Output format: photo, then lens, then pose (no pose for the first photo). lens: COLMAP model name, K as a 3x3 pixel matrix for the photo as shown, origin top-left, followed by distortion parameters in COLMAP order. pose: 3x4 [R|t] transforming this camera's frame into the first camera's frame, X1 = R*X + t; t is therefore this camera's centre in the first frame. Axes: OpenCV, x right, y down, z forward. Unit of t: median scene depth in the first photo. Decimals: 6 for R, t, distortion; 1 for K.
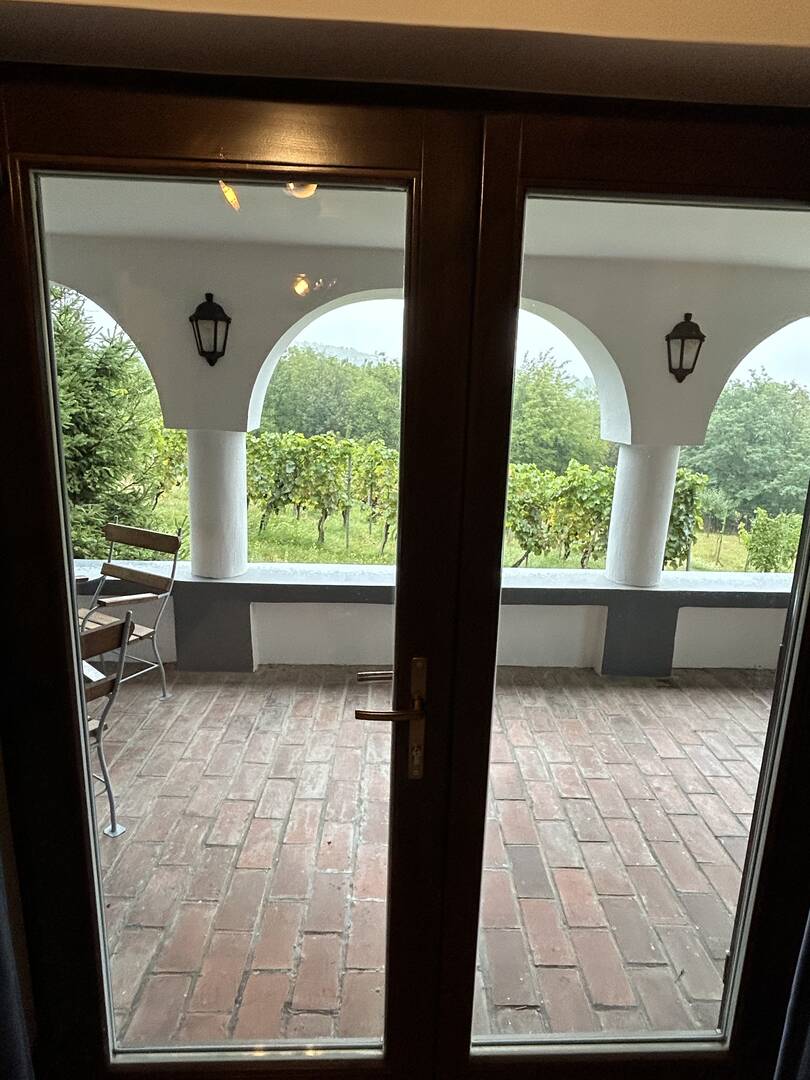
lens RADIAL K [[659.4, 0, 406.3], [0, 659.4, 542.0], [0, 0, 1]] dist [0.004404, -0.001318]
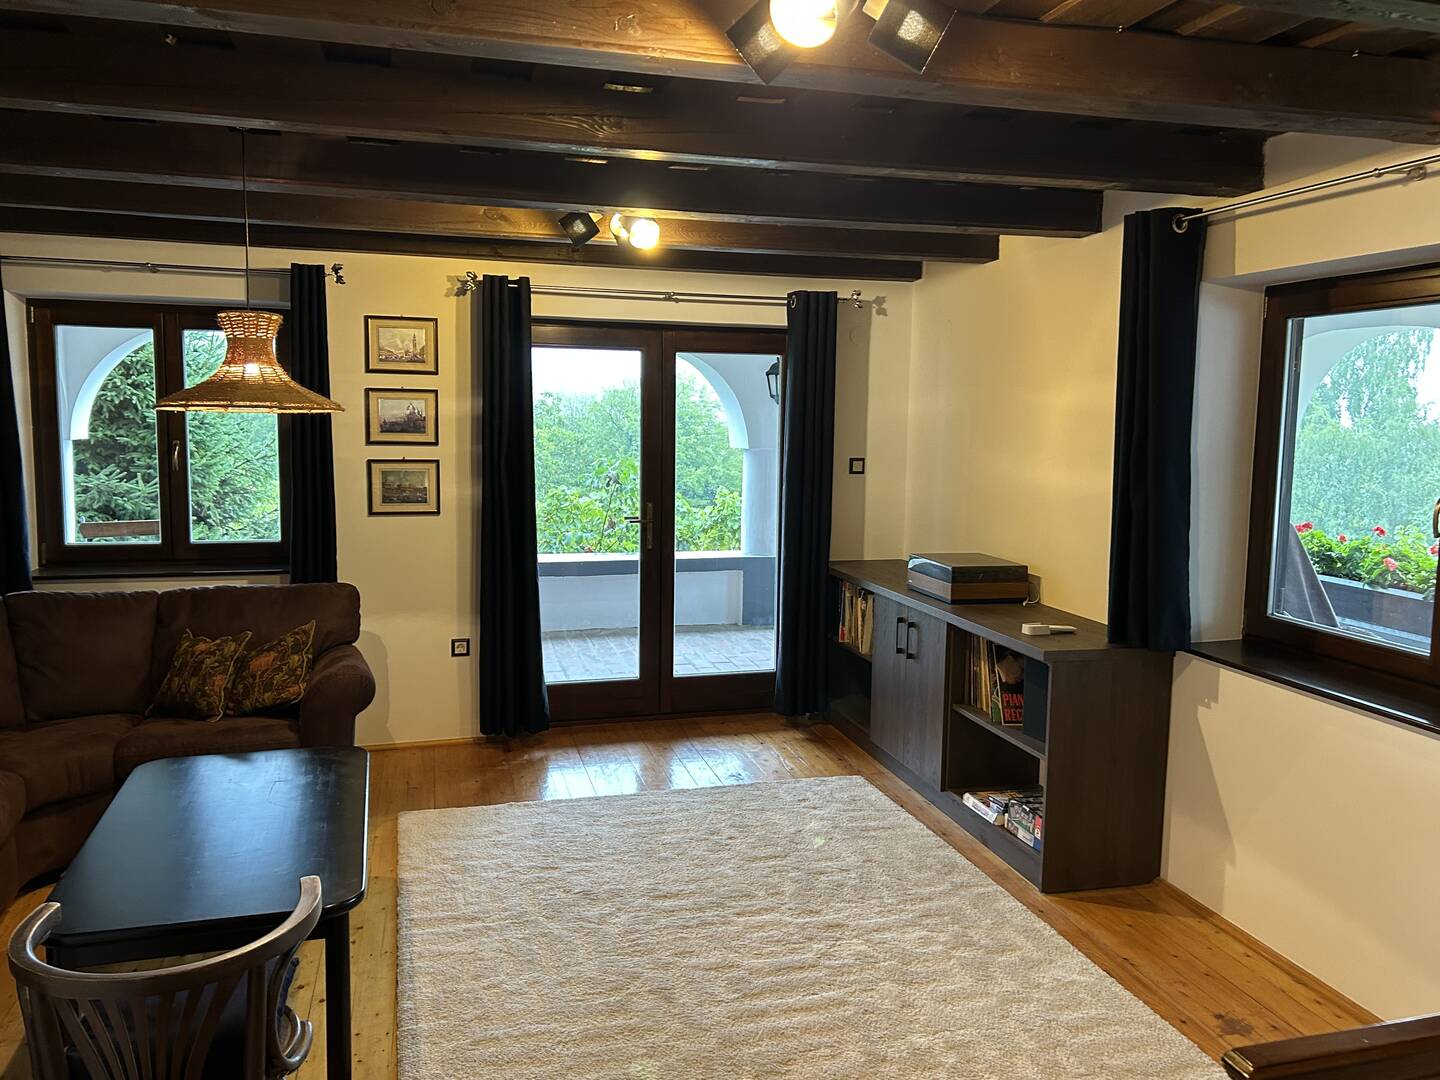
lens RADIAL K [[1132.0, 0, 720.7], [0, 1132.0, 537.7], [0, 0, 1]] dist [0.000596, 0.000007]
pose [[0.972680, -0.041996, 0.228319, -0.101273], [0.068096, 0.991853, -0.107664, 0.110144], [-0.221937, 0.120270, 0.967615, -0.479127]]
